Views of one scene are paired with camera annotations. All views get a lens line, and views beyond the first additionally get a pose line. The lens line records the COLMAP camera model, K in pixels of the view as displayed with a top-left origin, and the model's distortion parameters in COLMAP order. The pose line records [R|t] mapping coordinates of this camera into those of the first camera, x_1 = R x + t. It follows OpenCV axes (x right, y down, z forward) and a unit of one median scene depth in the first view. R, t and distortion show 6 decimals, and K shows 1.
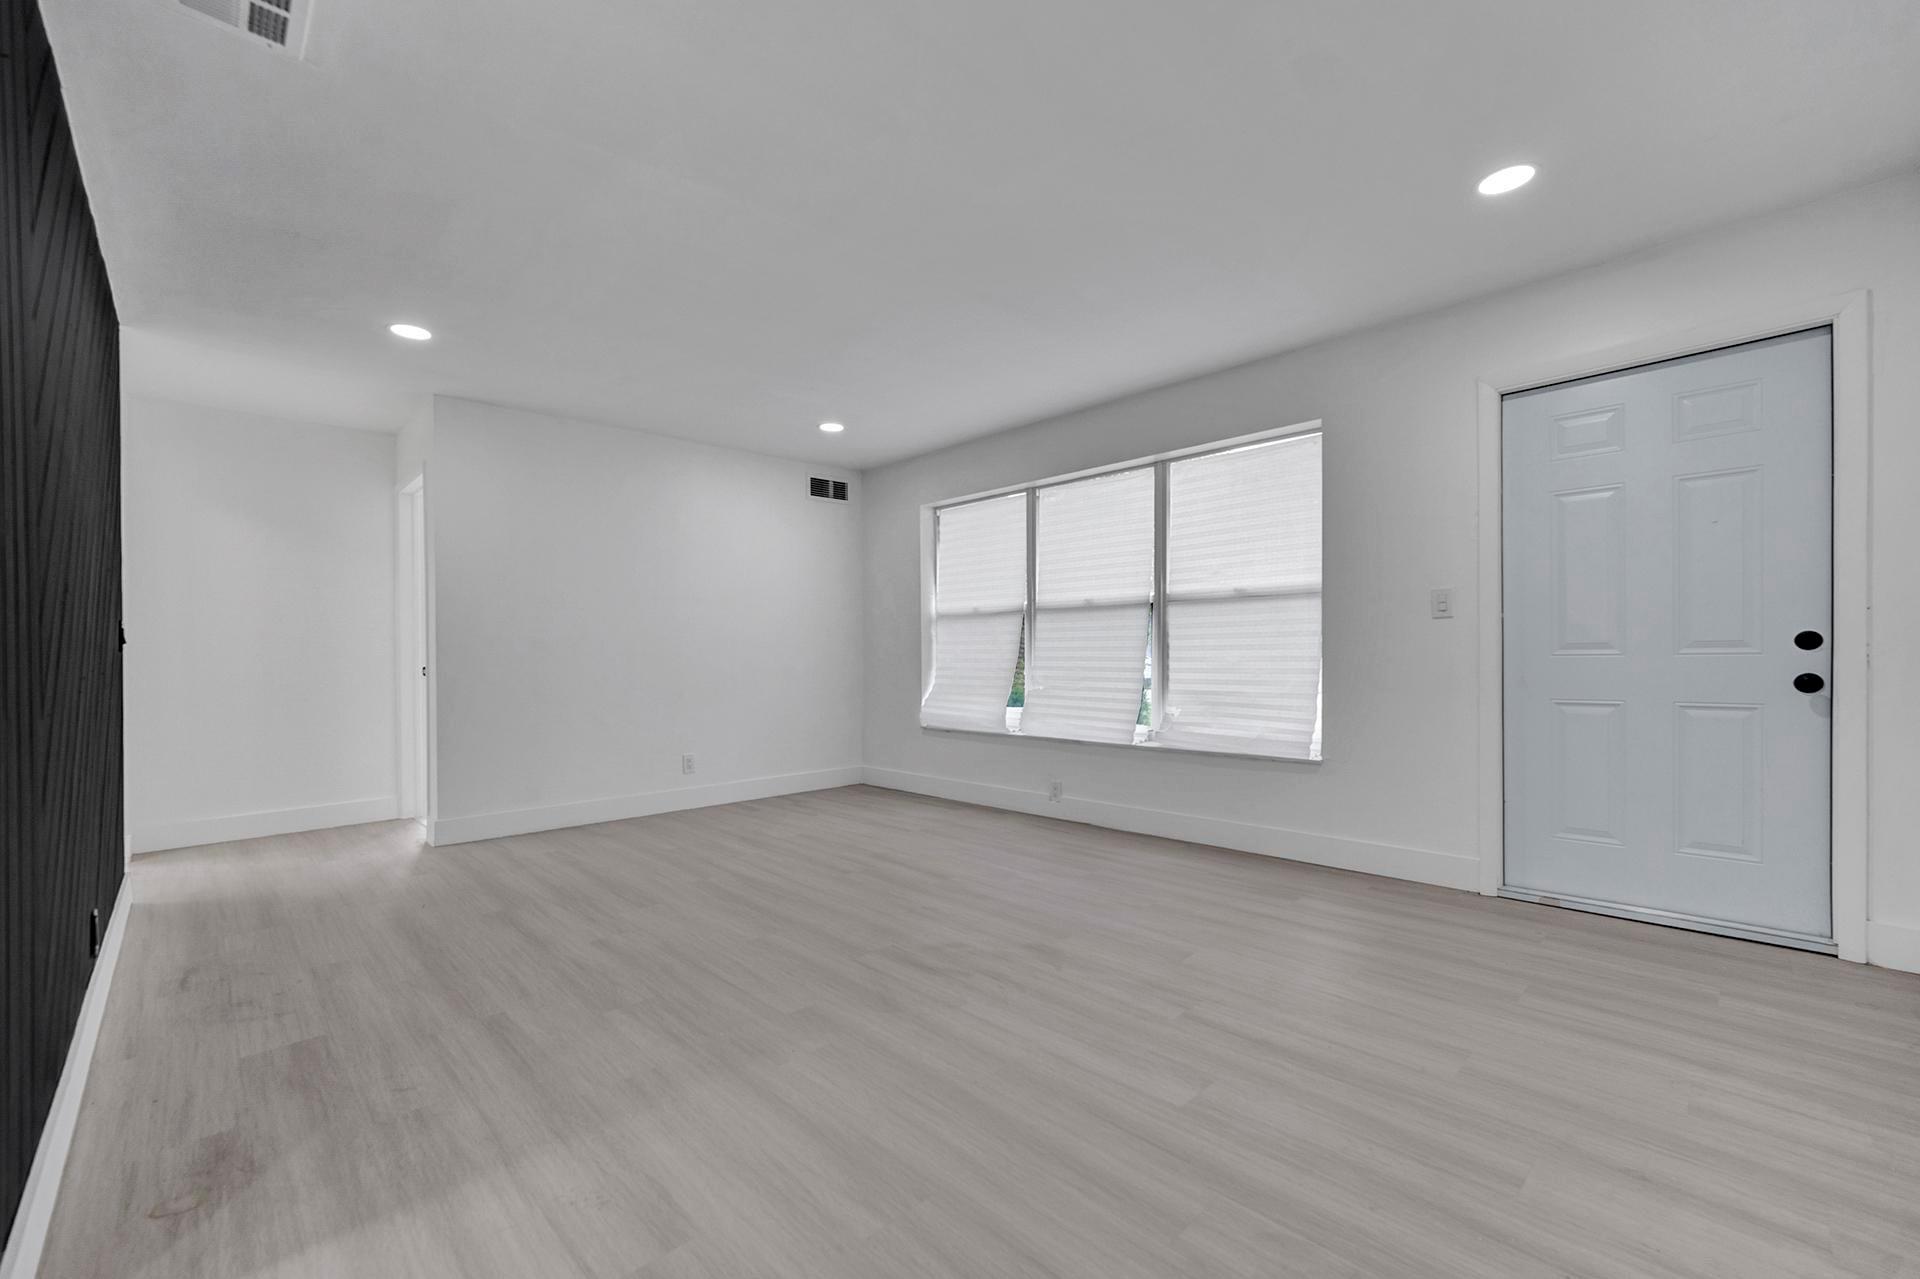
lens RADIAL K [[794.3, 0, 962.8], [0, 794.3, 666.8], [0, 0, 1]] dist [-0.000090, 0.000081]
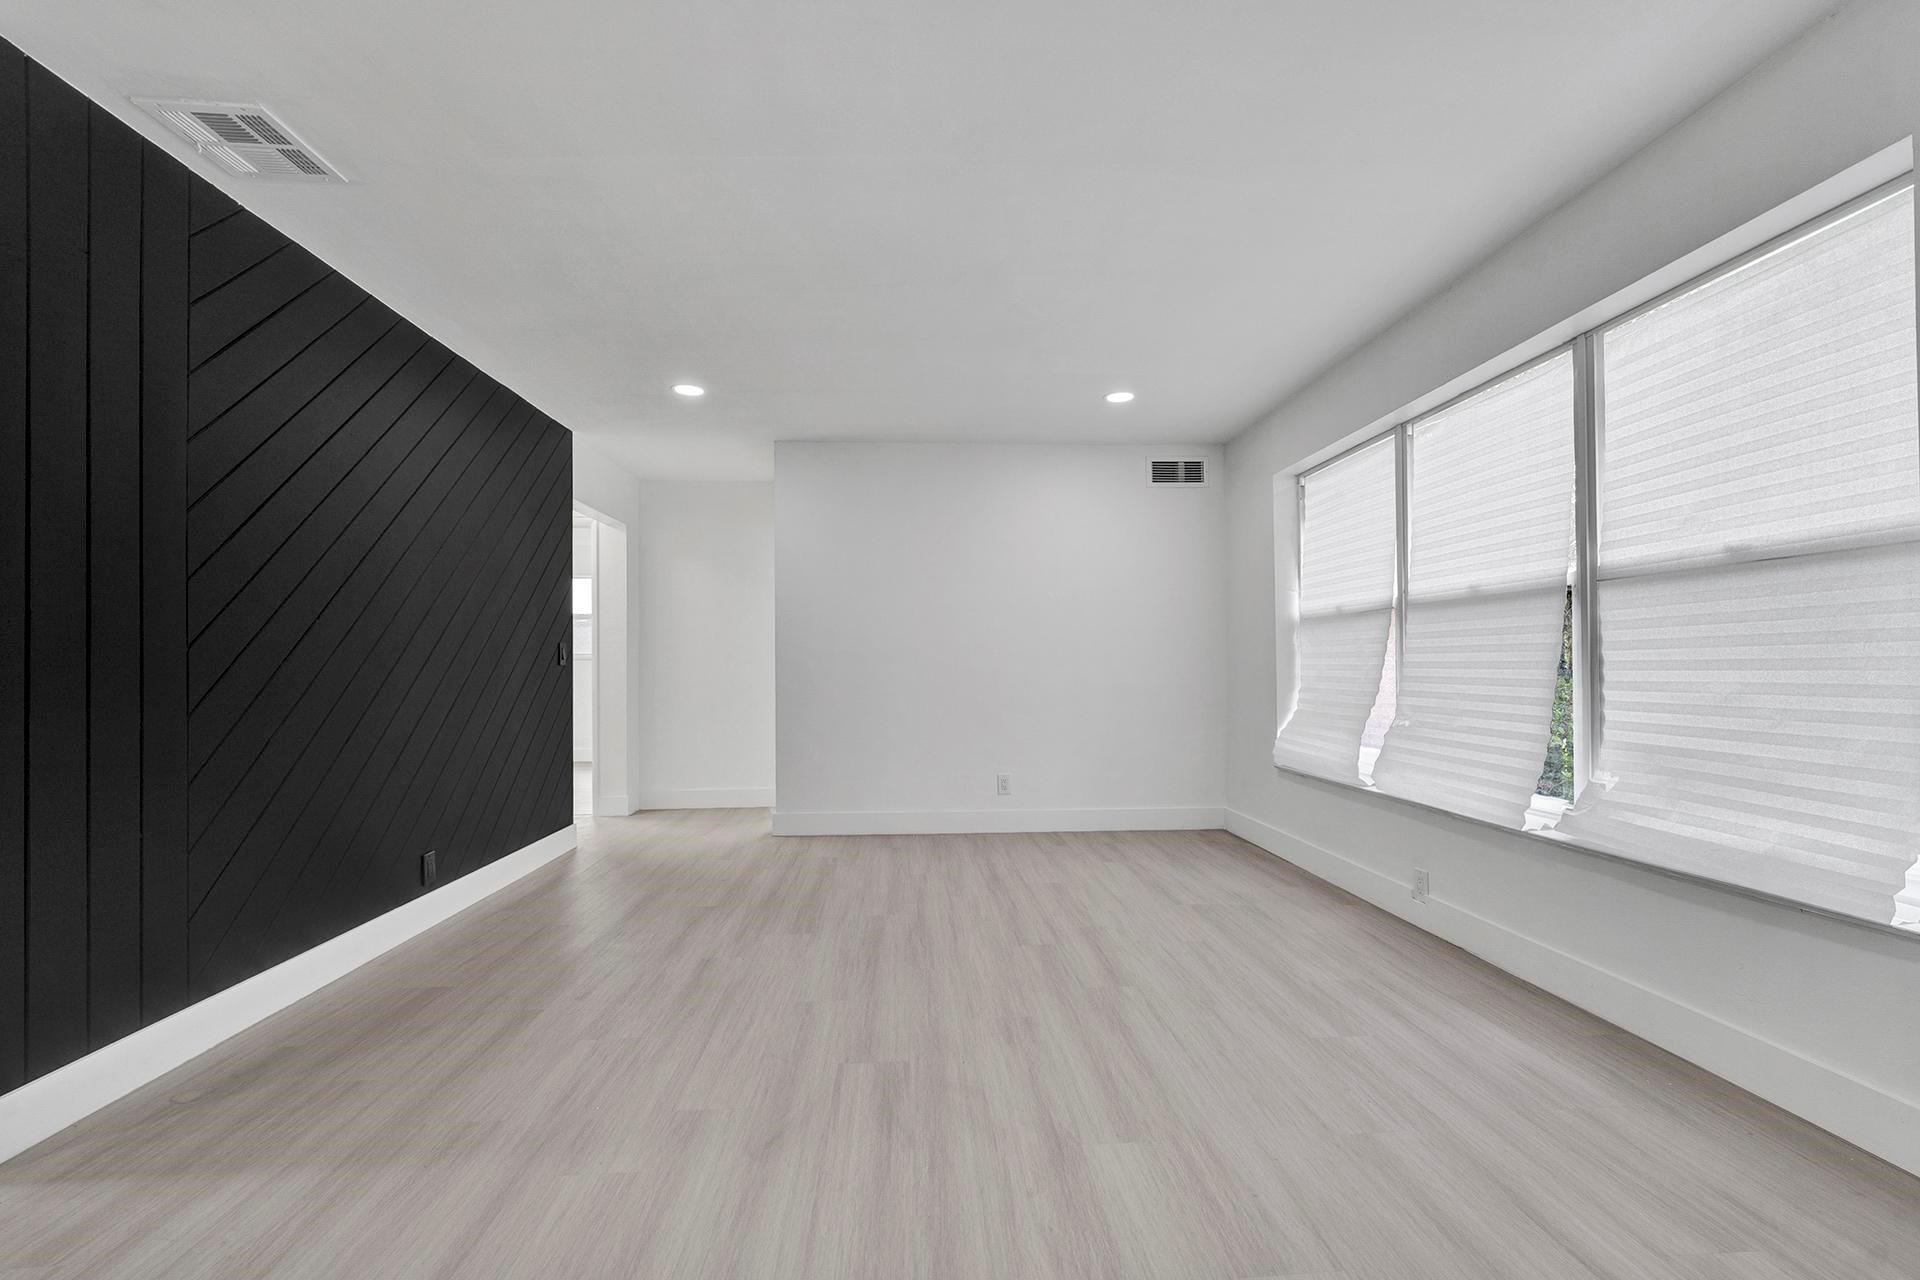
lens RADIAL K [[804.8, 0, 955.2], [0, 804.8, 658.7], [0, 0, 1]] dist [-0.009258, 0.000092]
pose [[0.758990, 0.000310, -0.651102, 0.281966], [-0.015612, 0.999721, -0.017723, -0.010915], [0.650915, 0.023617, 0.758783, 0.285006]]
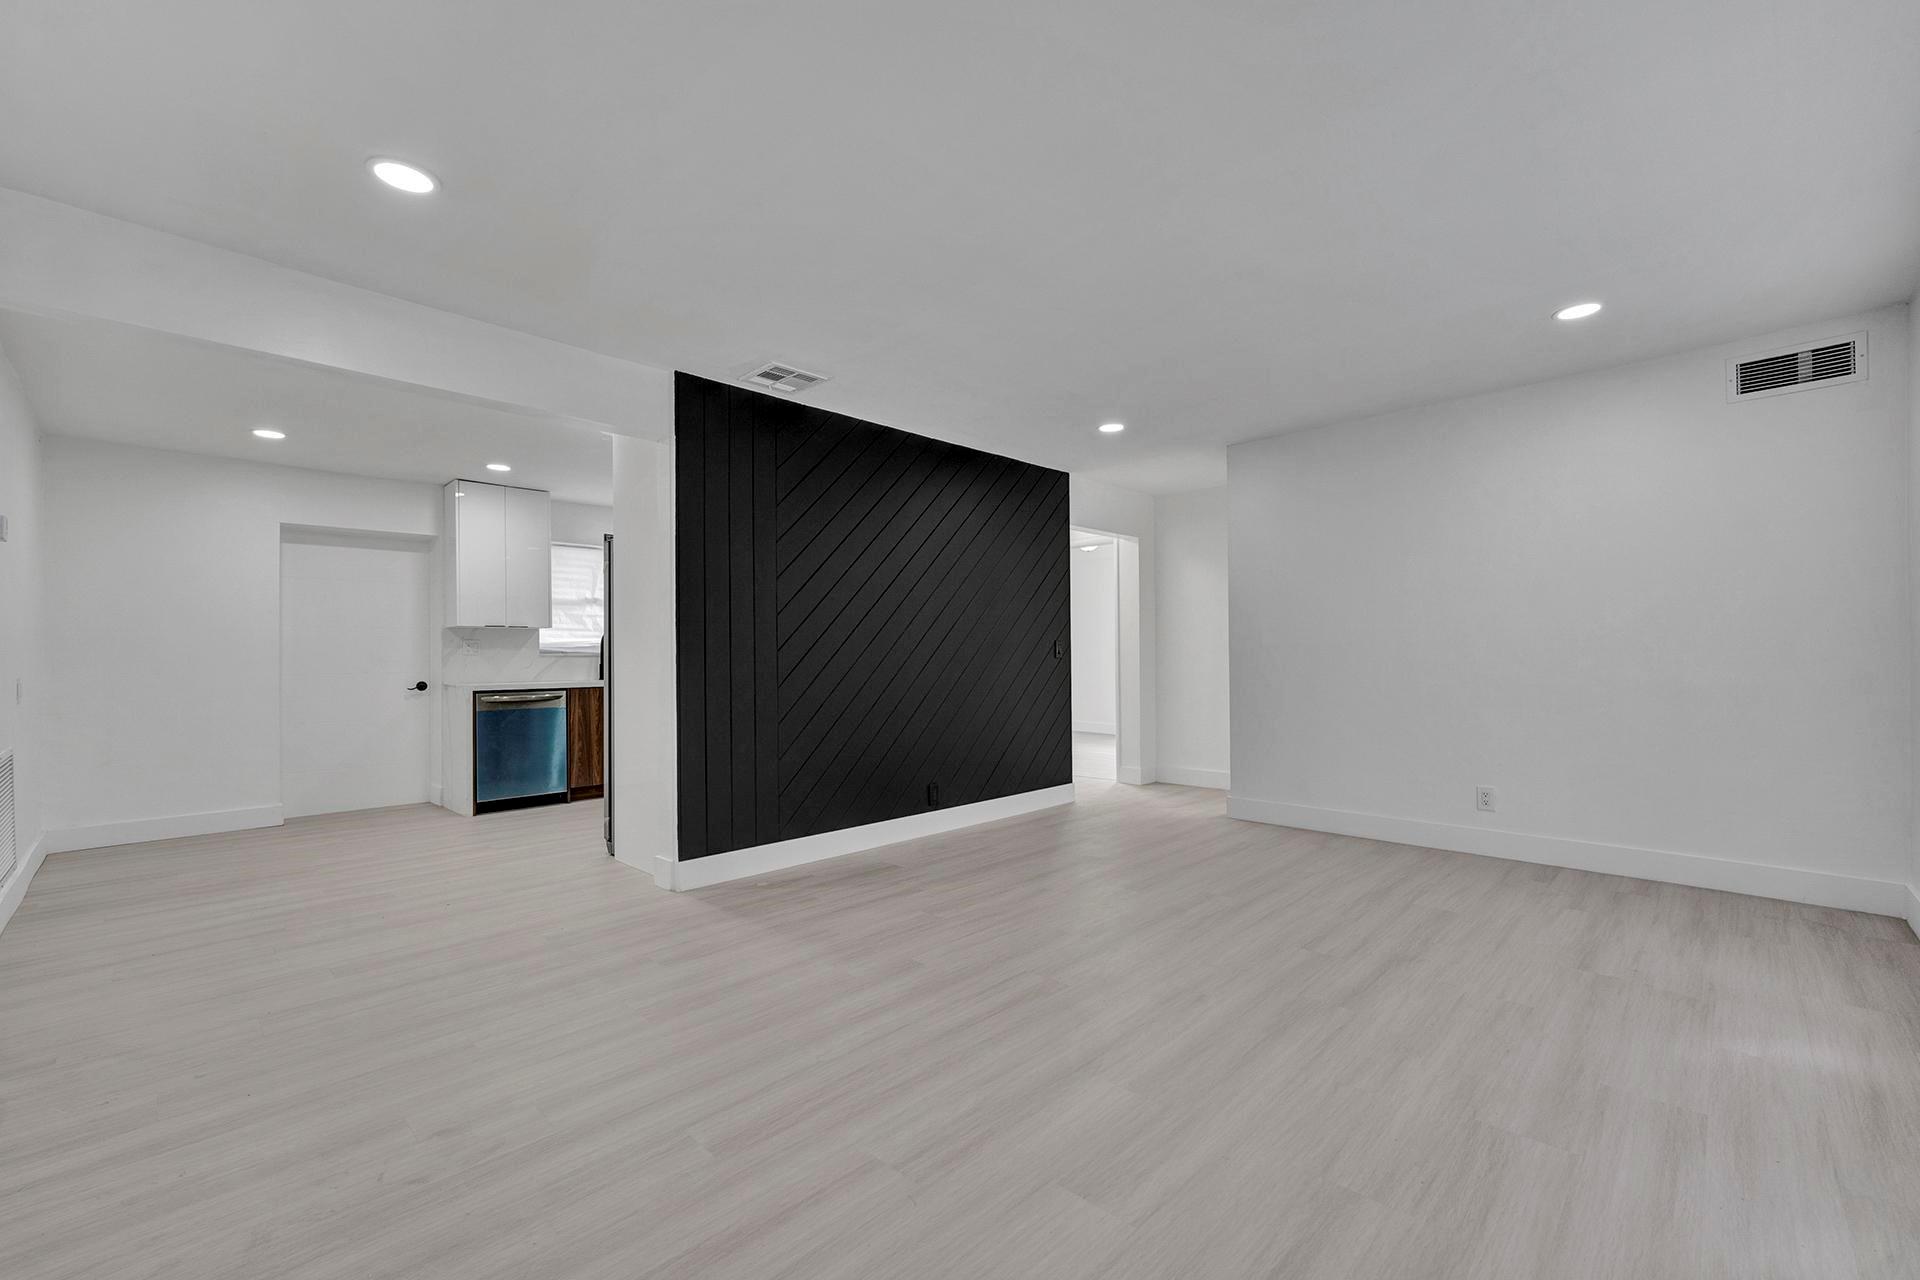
lens RADIAL K [[799.4, 0, 959.7], [0, 799.4, 653.9], [0, 0, 1]] dist [0.009257, 0.000097]
pose [[0.014451, 0.005420, -0.999881, 0.597519], [-0.011792, 0.999917, 0.005250, -0.027434], [0.999826, 0.011715, 0.014514, 0.610524]]
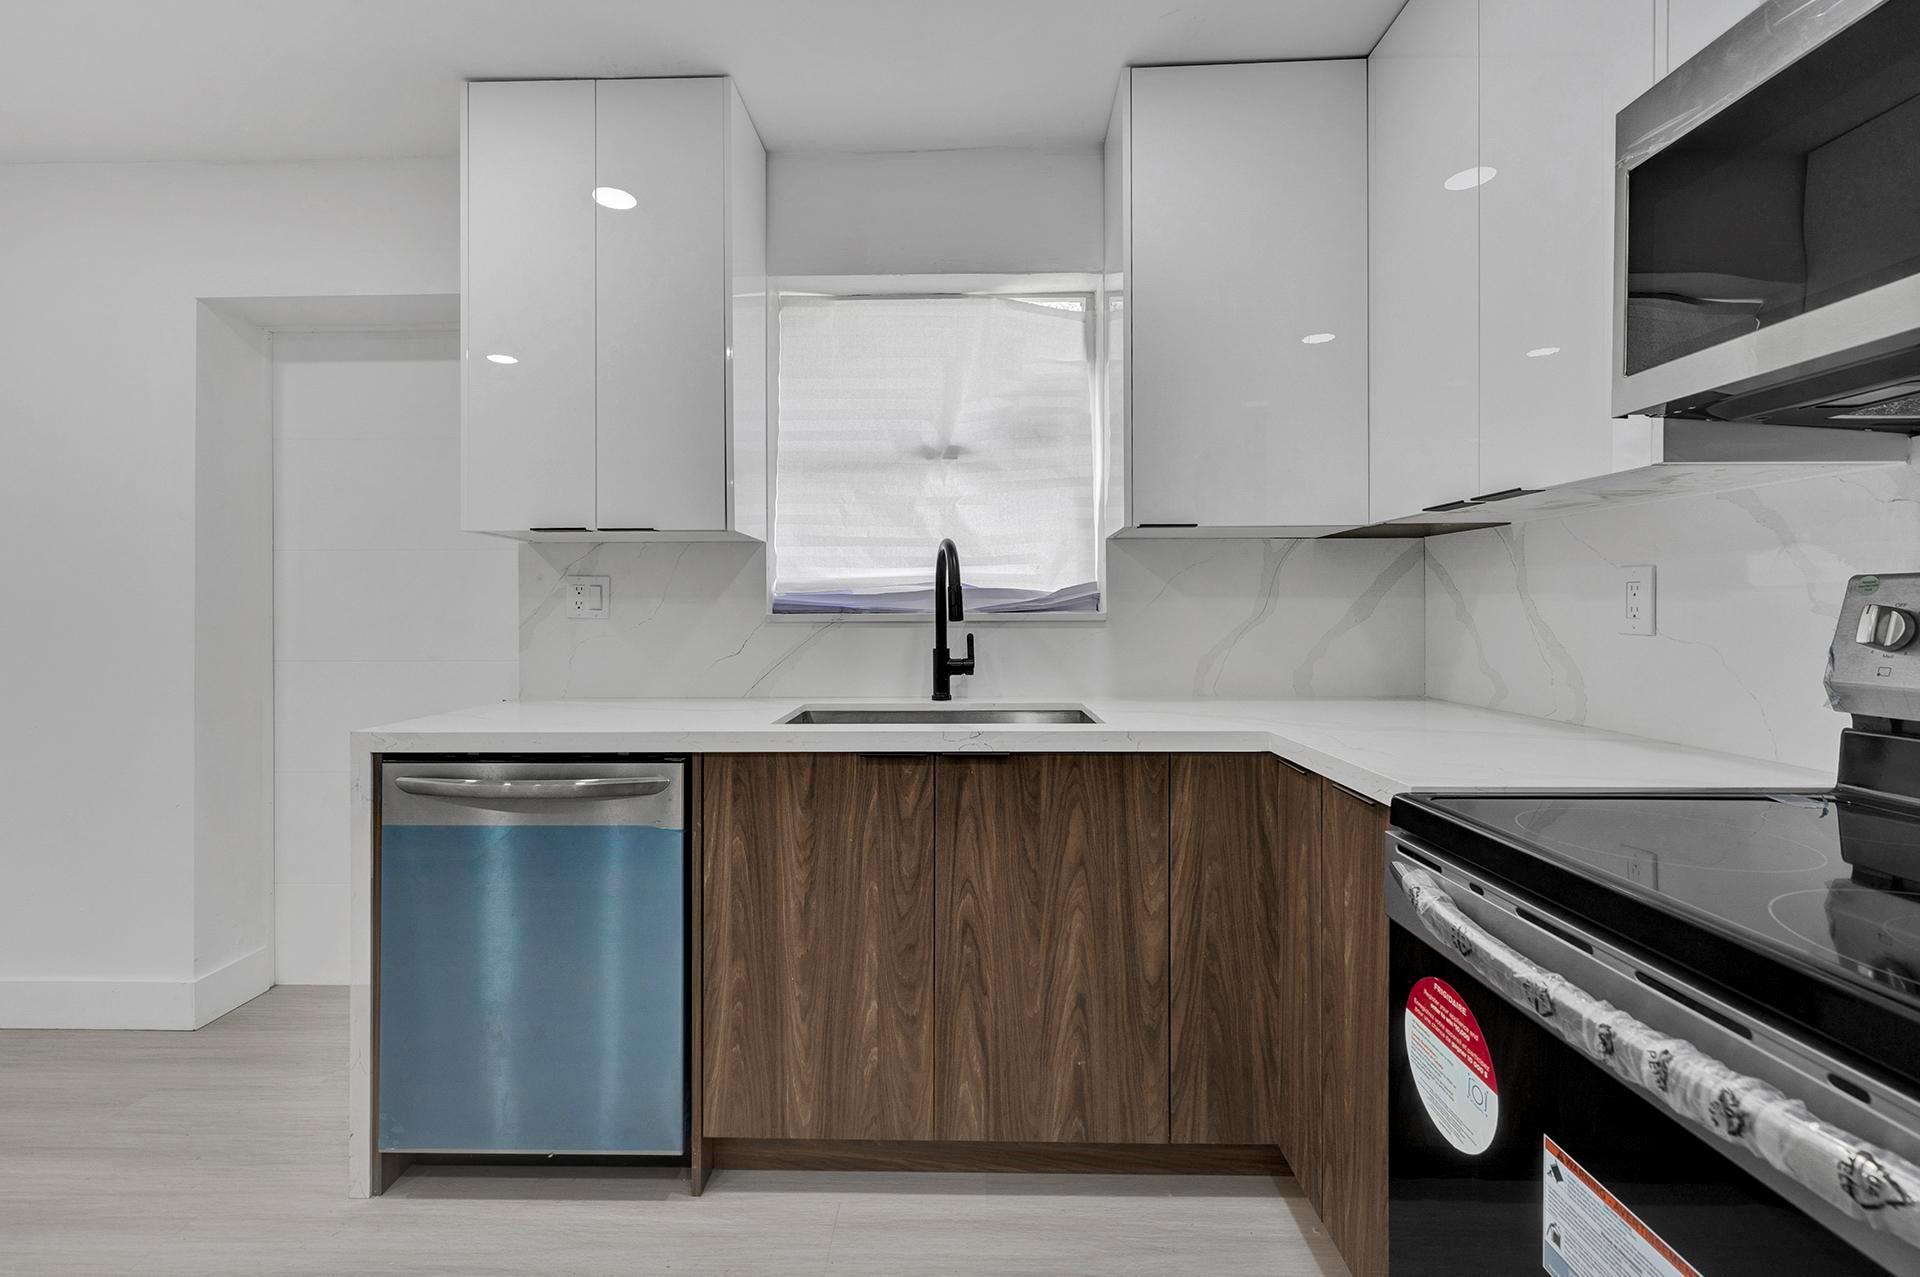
lens RADIAL K [[834.3, 0, 949.8], [0, 834.3, 609.9], [0, 0, 1]] dist [-0.000726, 0.000084]
pose [[-0.714237, 0.012088, -0.699799, -0.695276], [-0.004982, 0.999738, 0.022354, -0.025791], [0.699886, 0.019452, -0.713990, 0.280876]]
